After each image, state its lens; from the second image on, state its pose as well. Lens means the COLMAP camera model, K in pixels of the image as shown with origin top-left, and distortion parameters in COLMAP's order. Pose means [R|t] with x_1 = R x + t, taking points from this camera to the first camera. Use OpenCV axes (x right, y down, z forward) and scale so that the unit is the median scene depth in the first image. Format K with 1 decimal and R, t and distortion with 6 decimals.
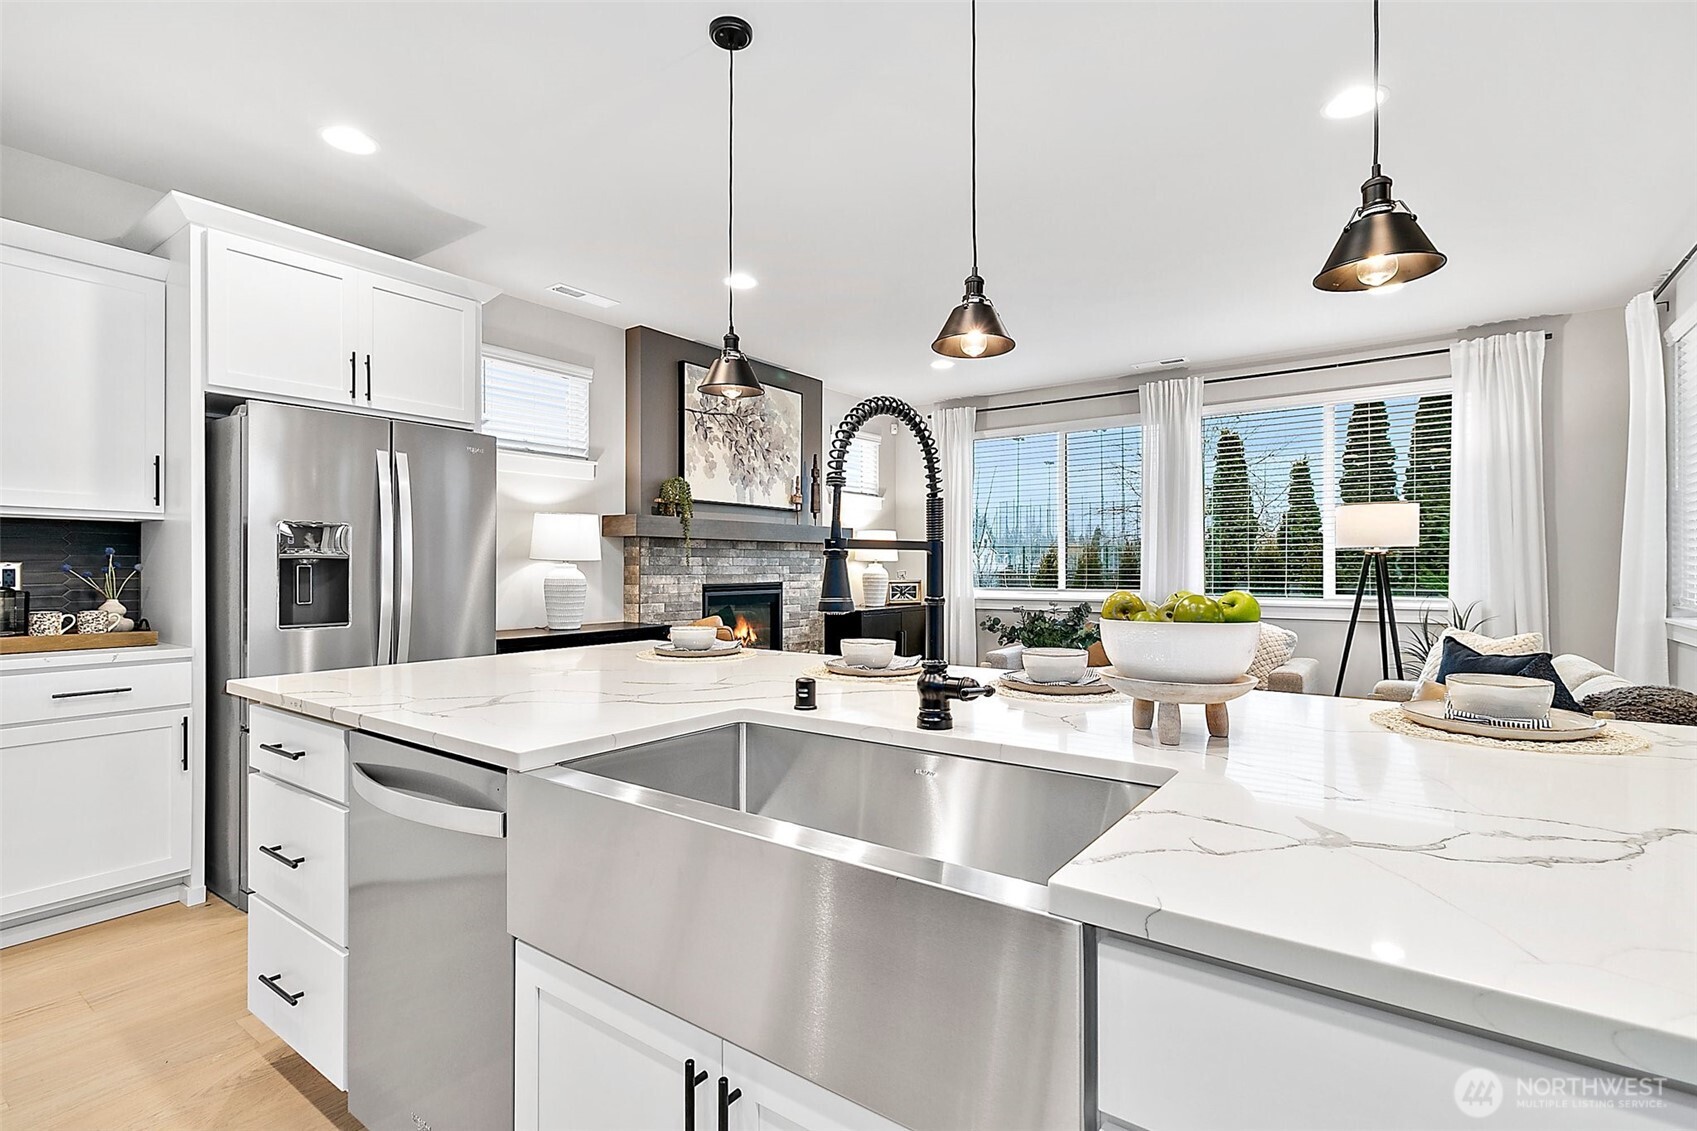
lens RADIAL K [[794.6, 0, 855.4], [0, 794.6, 568.3], [0, 0, 1]] dist [0.000235, 0.000060]
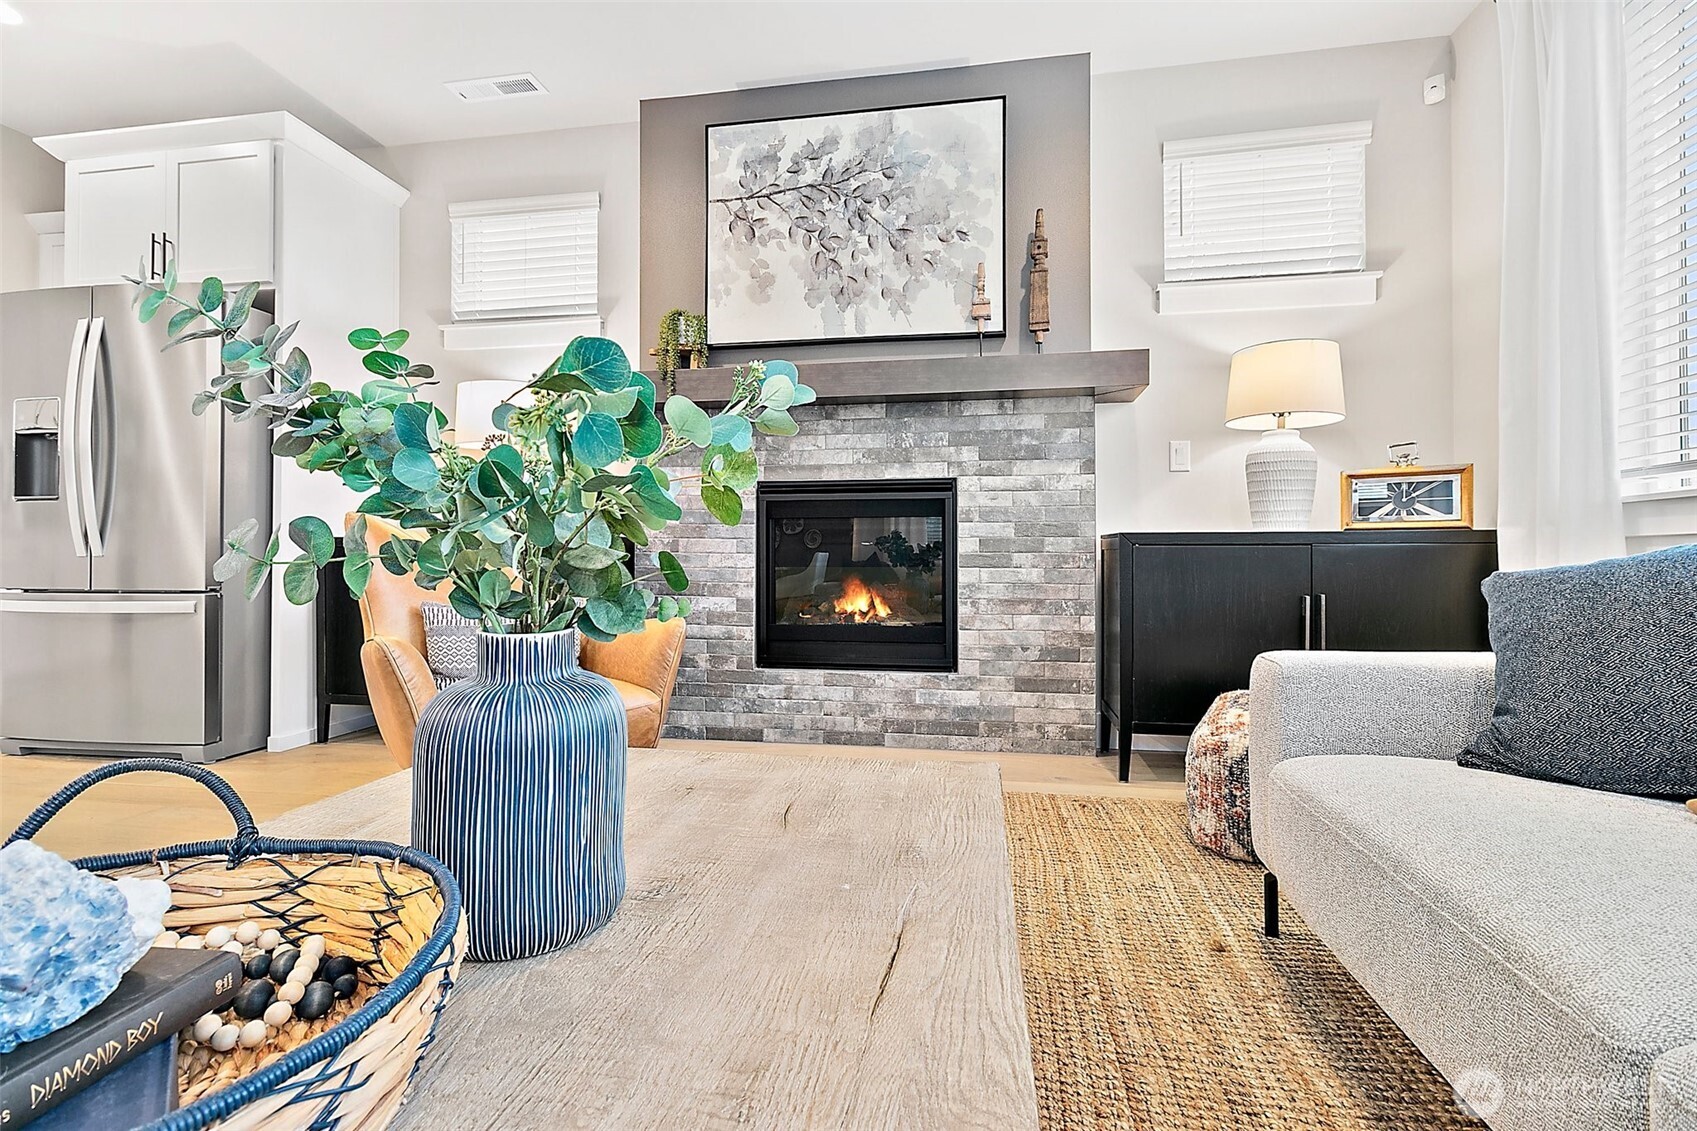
lens RADIAL K [[781.3, 0, 850.8], [0, 781.3, 551.7], [0, 0, 1]] dist [0.000132, -0.000427]
pose [[0.437916, -0.006901, -0.898989, 0.394049], [-0.002779, 0.999955, -0.009030, 0.083088], [0.899012, 0.006452, 0.437877, 0.843058]]
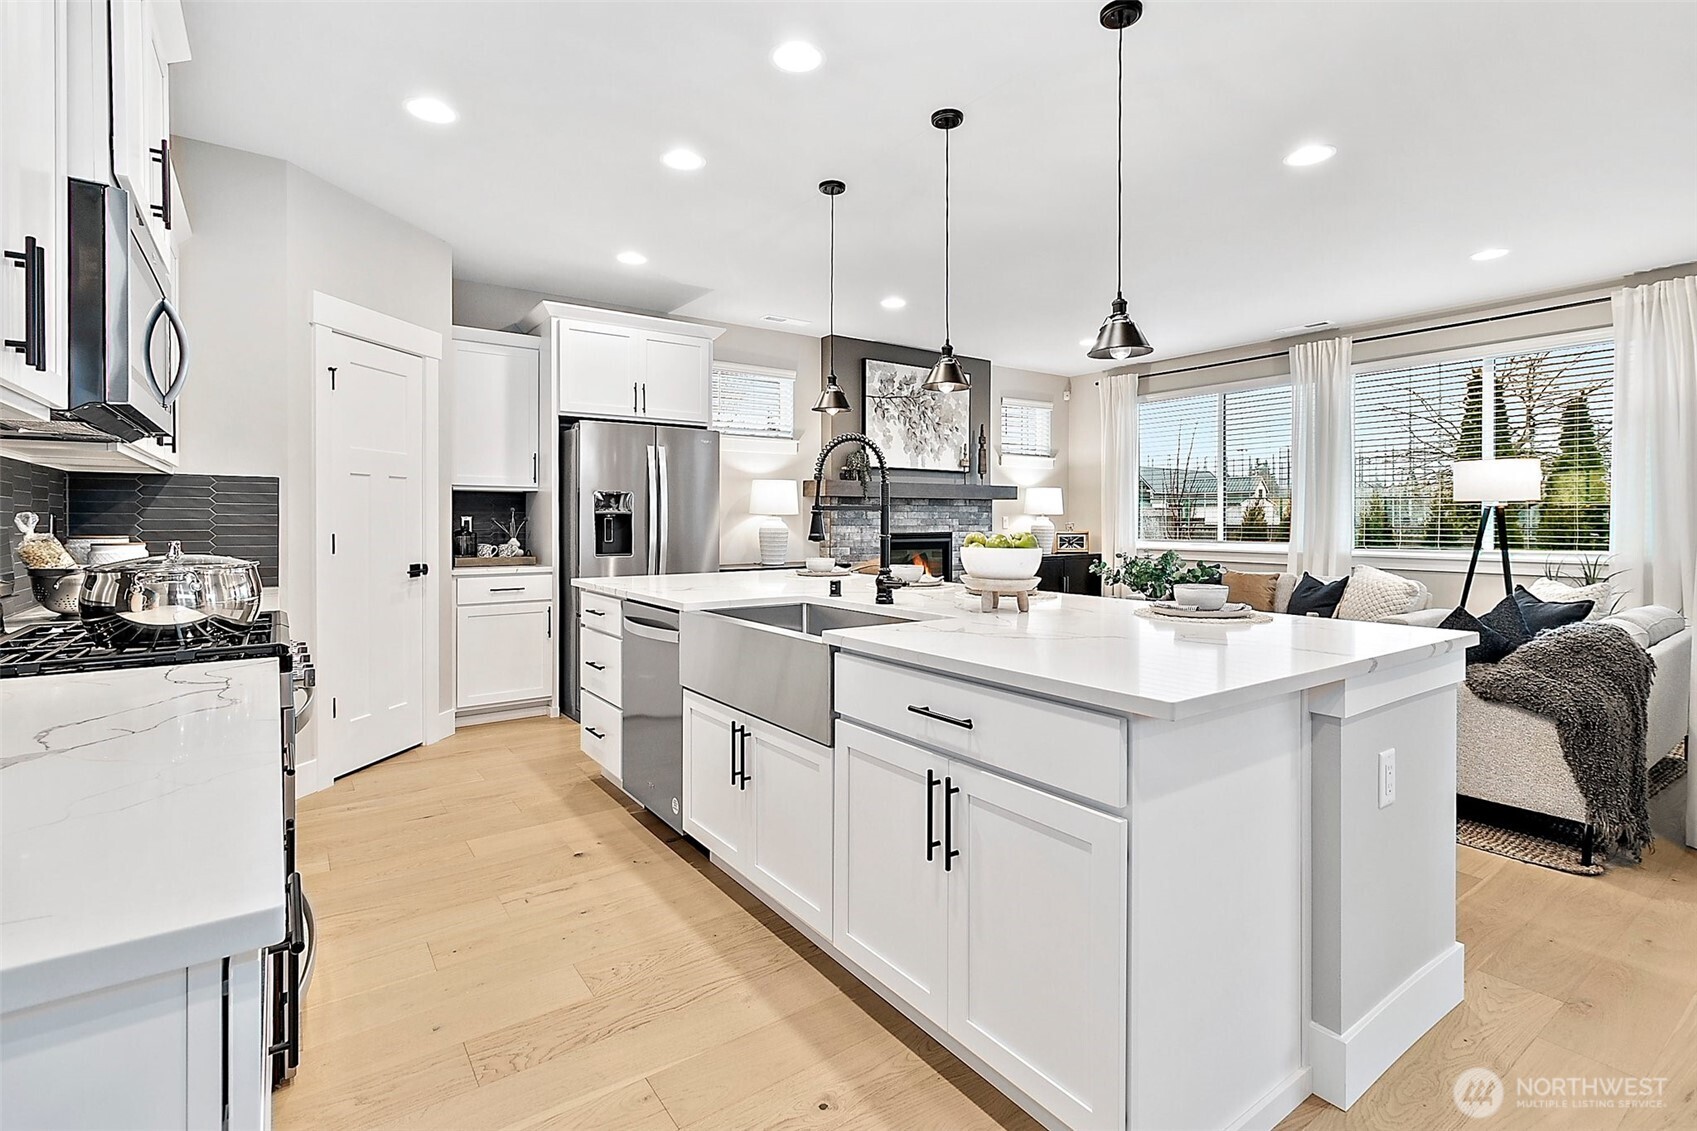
lens RADIAL K [[795.0, 0, 846.5], [0, 795.0, 526.0], [0, 0, 1]] dist [-0.000948, -0.000136]
pose [[0.947049, 0.003702, -0.321067, 0.168658], [-0.001738, 0.999978, 0.006402, 0.000539], [0.321084, -0.005505, 0.947035, -0.224524]]
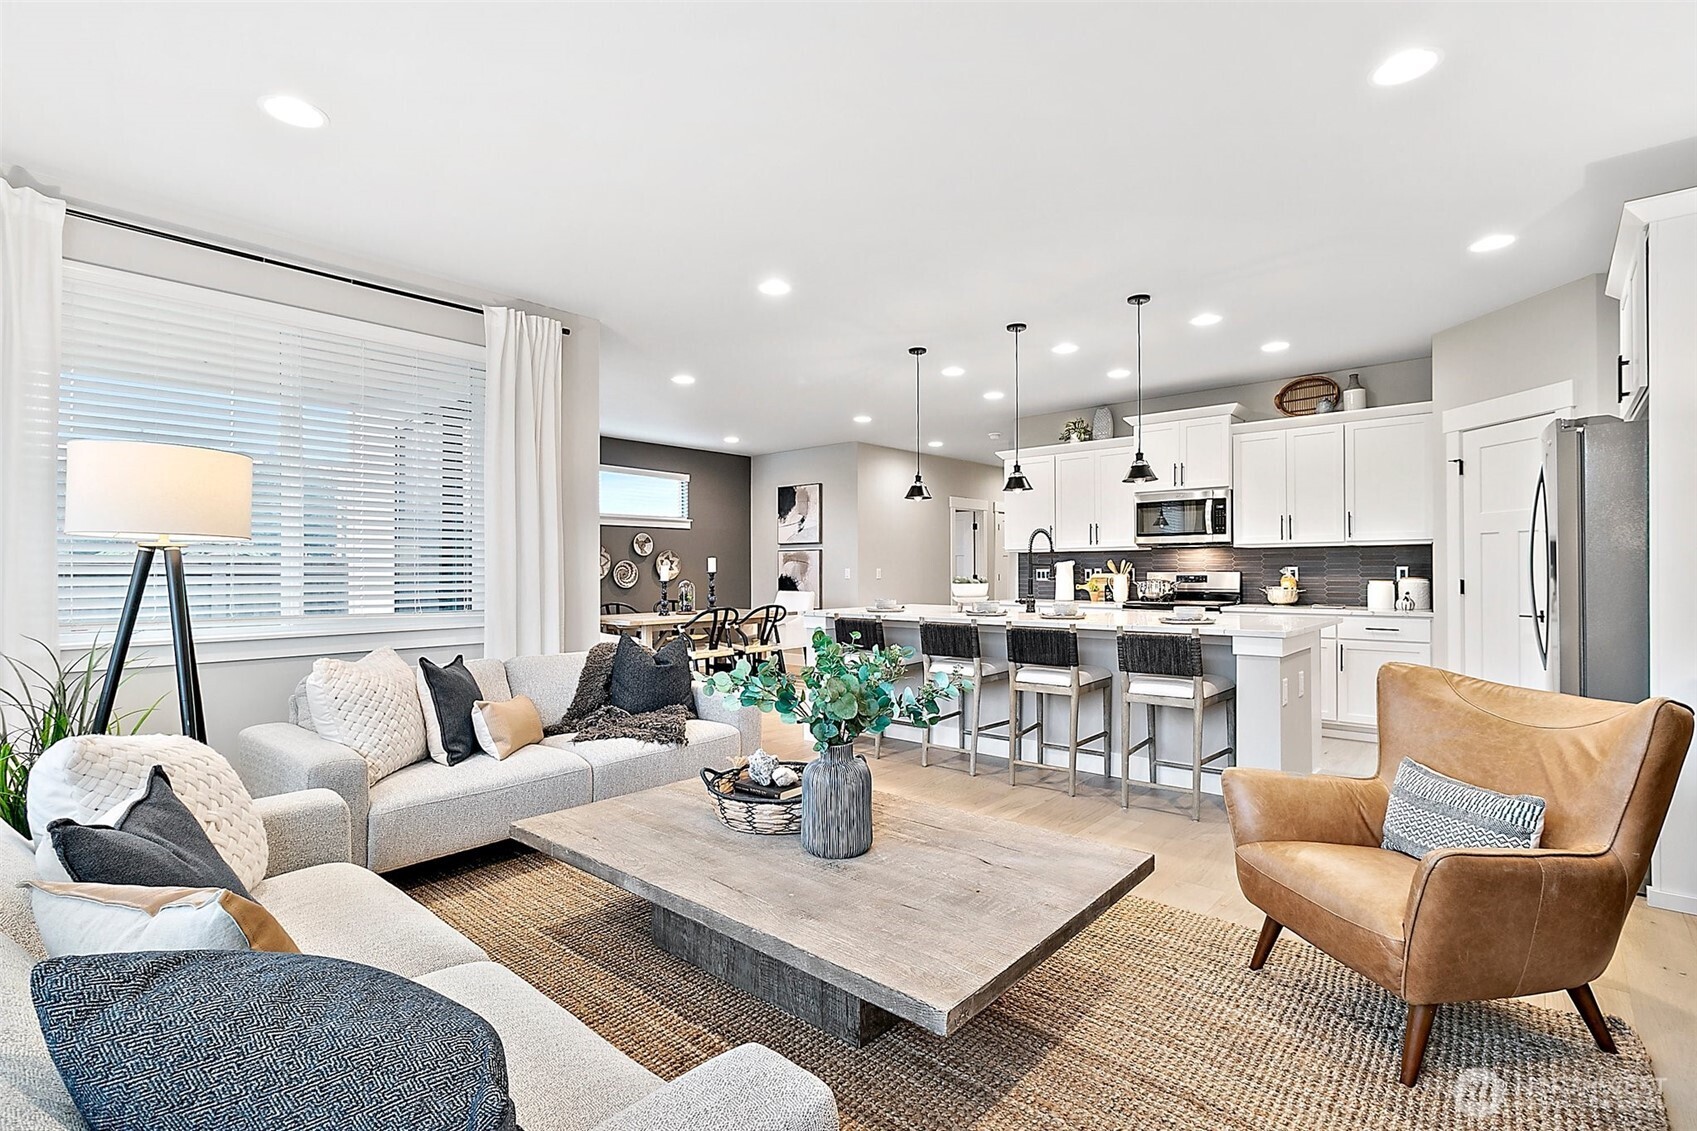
lens RADIAL K [[787.6, 0, 848.5], [0, 787.6, 568.5], [0, 0, 1]] dist [0.002647, 0.000370]
pose [[-0.995150, 0.004929, 0.098250, 0.162515], [0.004776, 0.999987, -0.001788, -0.002240], [-0.098257, -0.001310, -0.995160, 1.309440]]
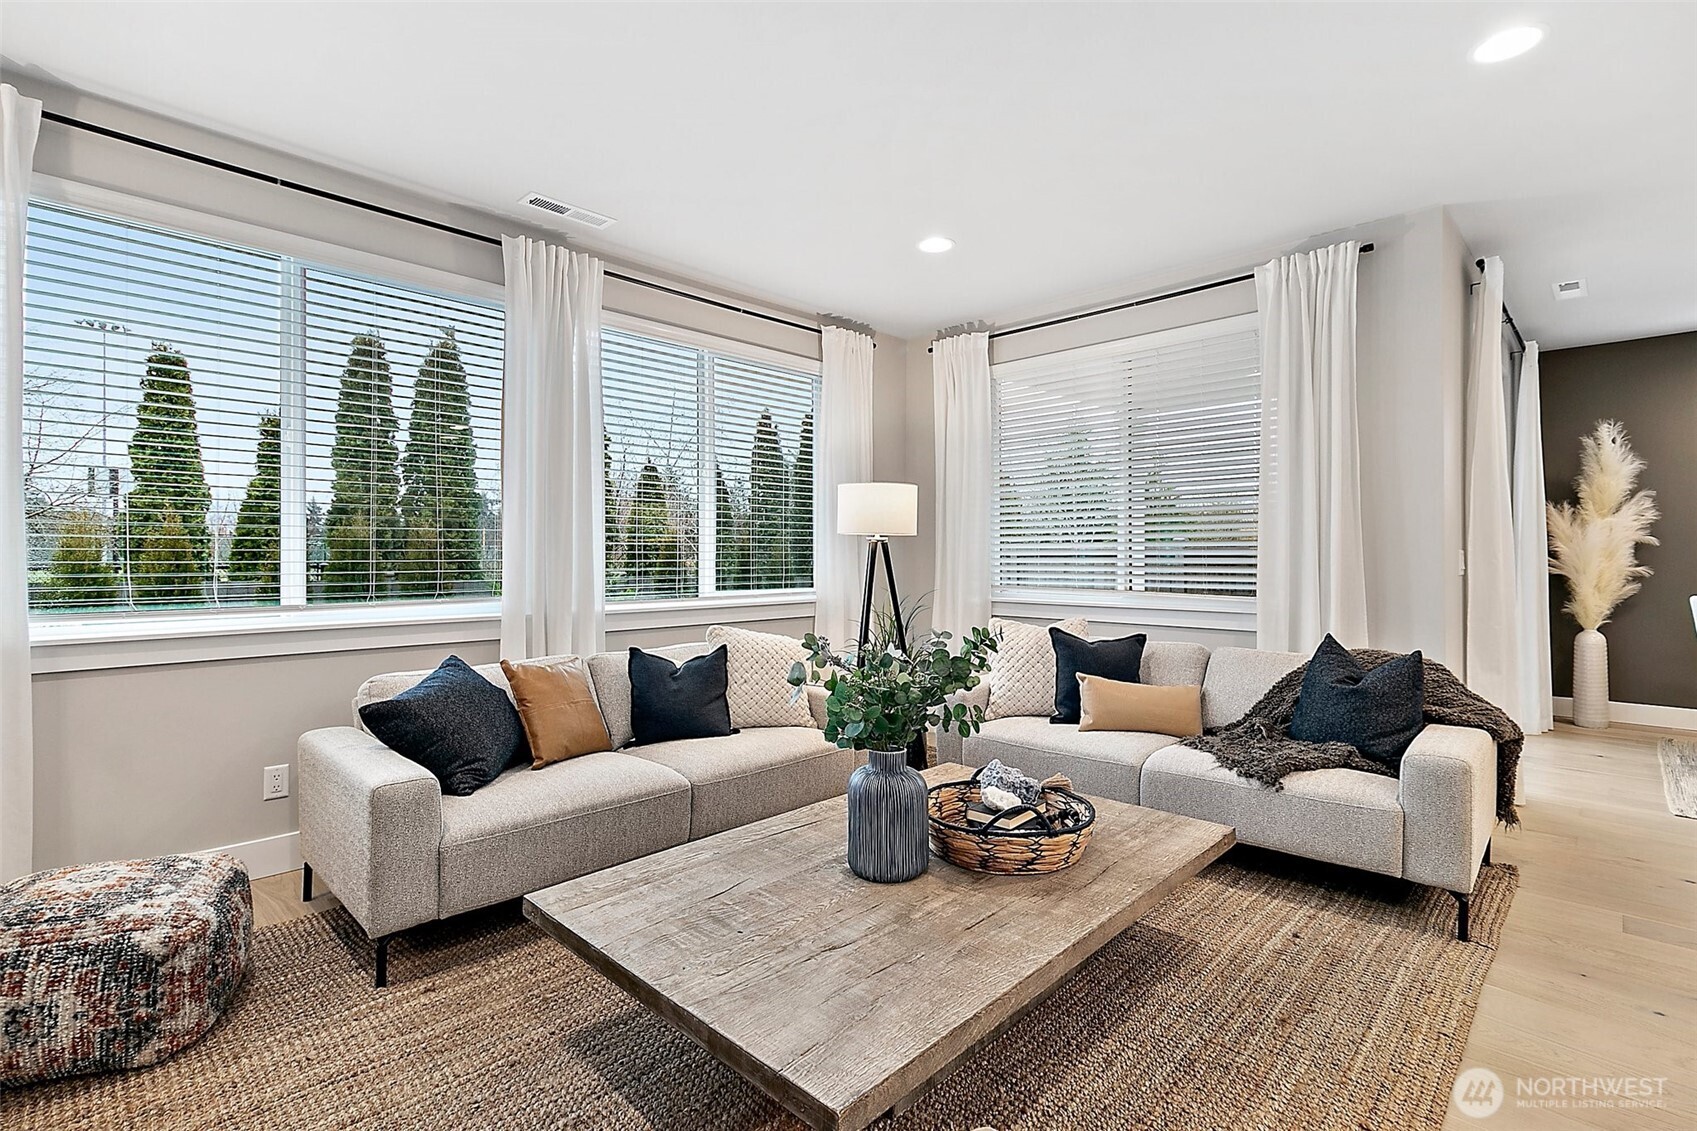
lens RADIAL K [[789.0, 0, 841.6], [0, 789.0, 553.2], [0, 0, 1]] dist [0.002930, 0.001316]
pose [[0.156031, 0.003775, 0.987745, -0.189995], [0.001615, 0.999990, -0.004077, -0.001457], [-0.987751, 0.002231, 0.156023, 0.814019]]
